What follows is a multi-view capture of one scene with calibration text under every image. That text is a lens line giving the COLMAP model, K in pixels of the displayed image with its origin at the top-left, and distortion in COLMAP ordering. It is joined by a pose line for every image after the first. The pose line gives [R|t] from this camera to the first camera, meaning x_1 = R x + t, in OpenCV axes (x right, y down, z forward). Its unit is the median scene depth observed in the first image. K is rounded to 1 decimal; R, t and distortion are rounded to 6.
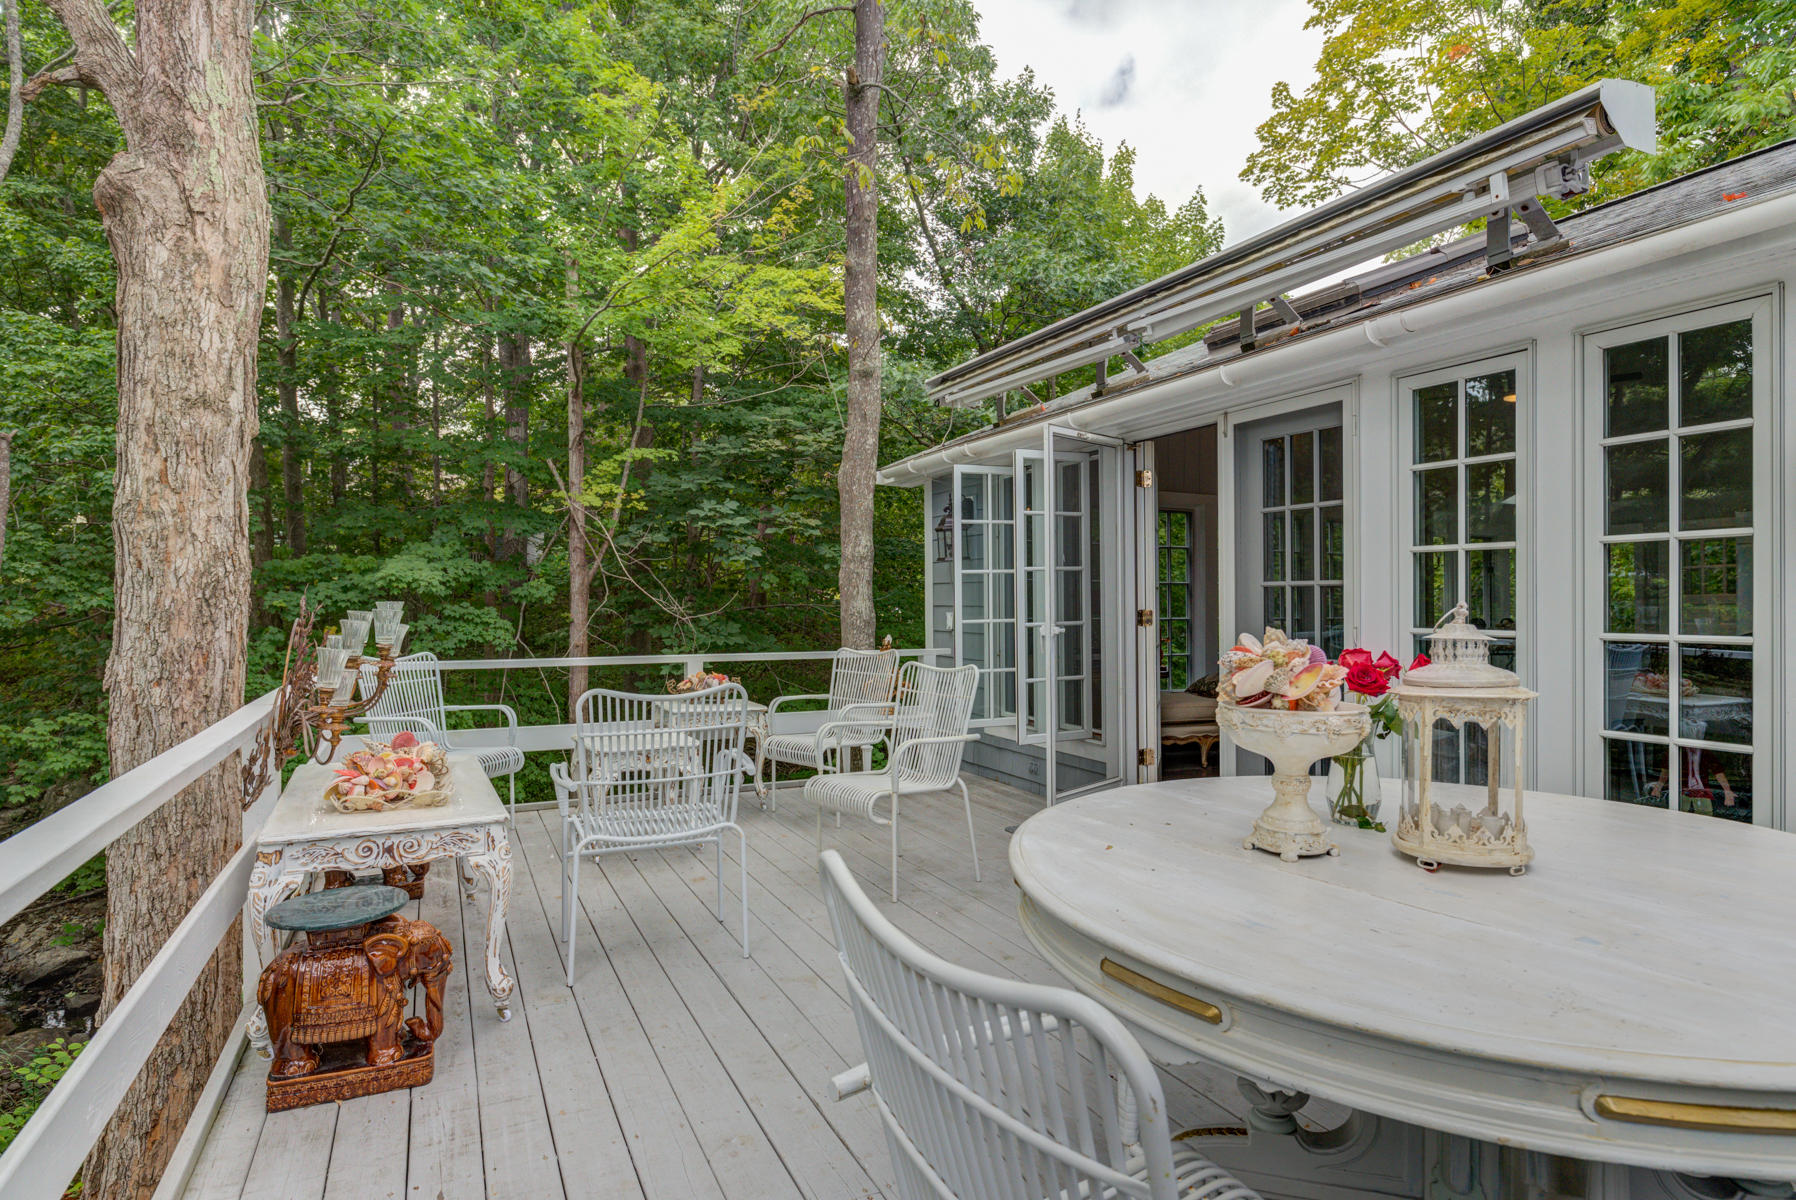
lens RADIAL K [[966.4, 0, 900.9], [0, 966.4, 599.2], [0, 0, 1]] dist [-0.001085, -0.000275]
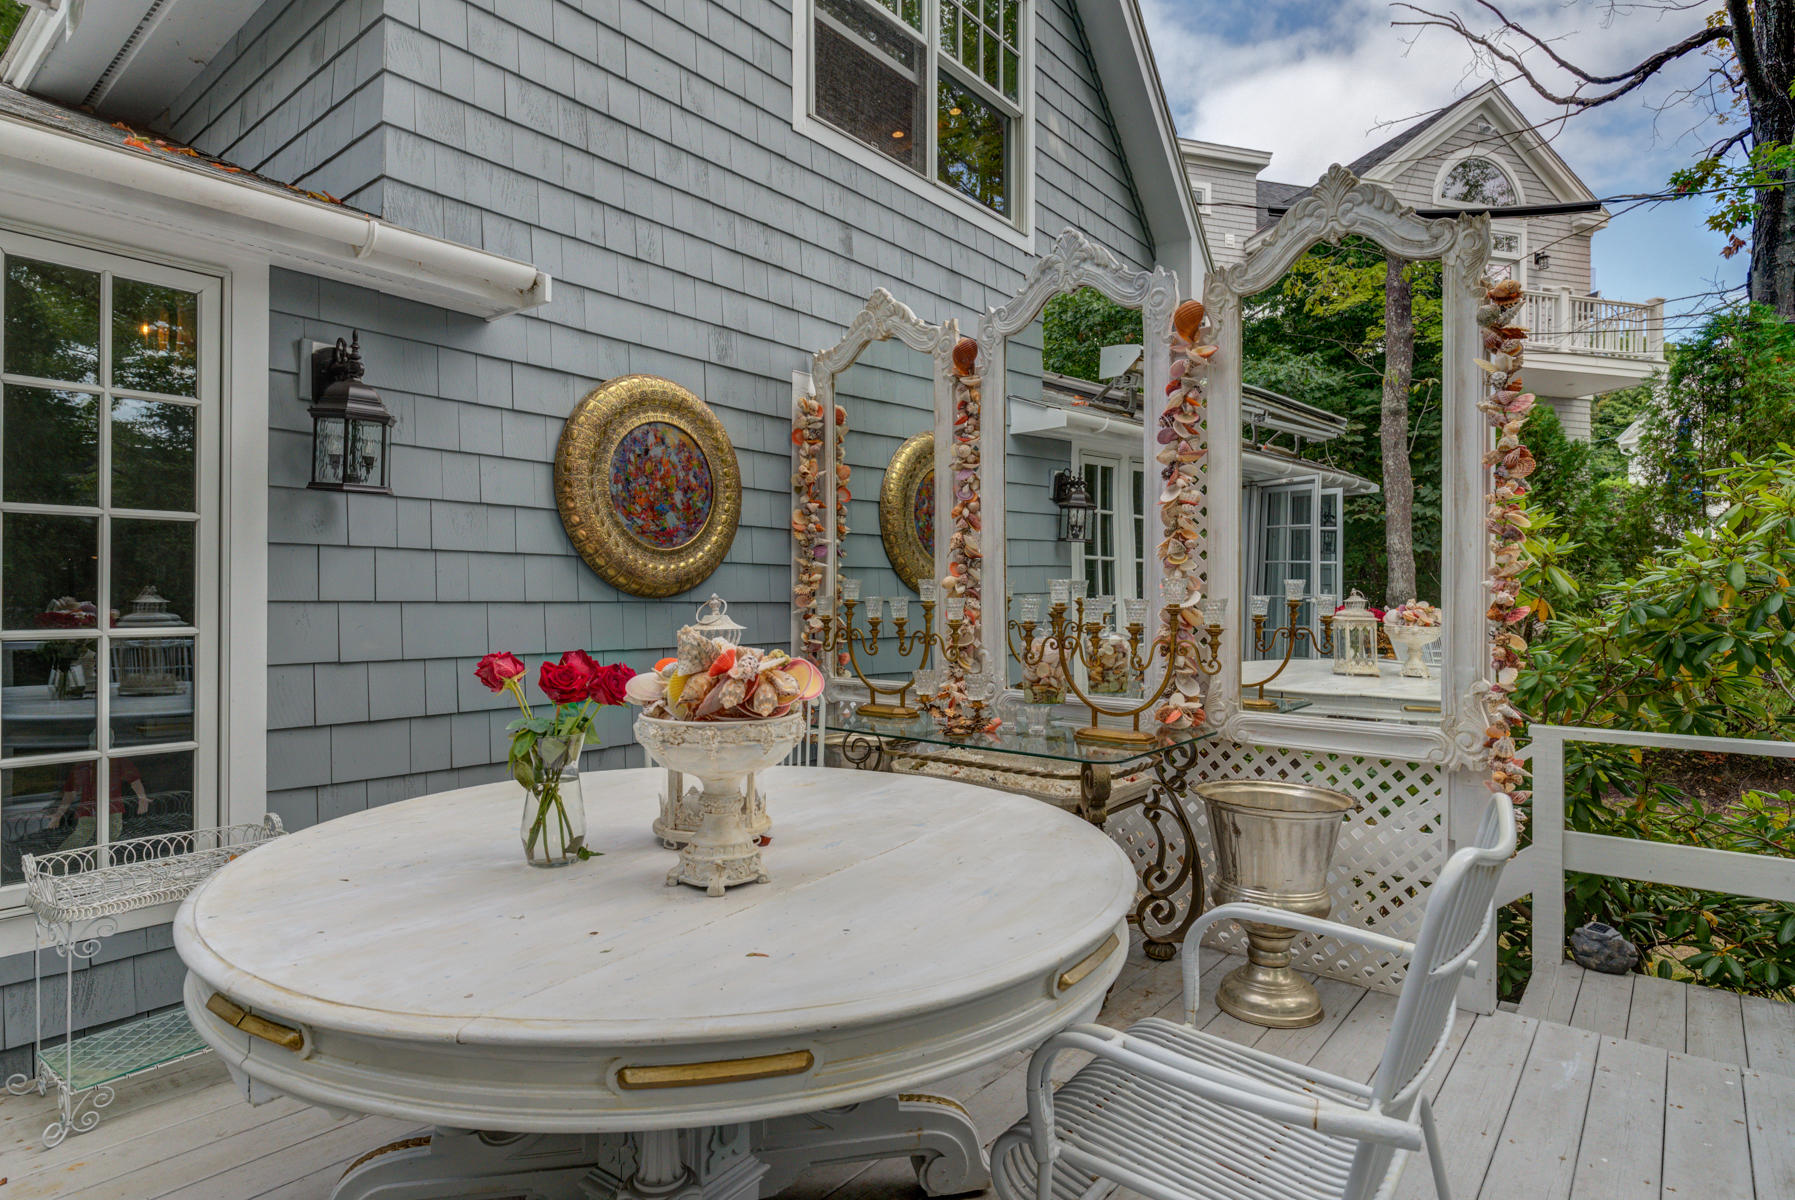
lens RADIAL K [[965.8, 0, 901.3], [0, 965.8, 598.2], [0, 0, 1]] dist [-0.001085, -0.000275]
pose [[-0.420415, -0.009007, 0.907287, -0.284020], [-0.006805, 0.999954, 0.006773, -0.000135], [-0.907306, -0.003327, -0.420457, 0.766712]]
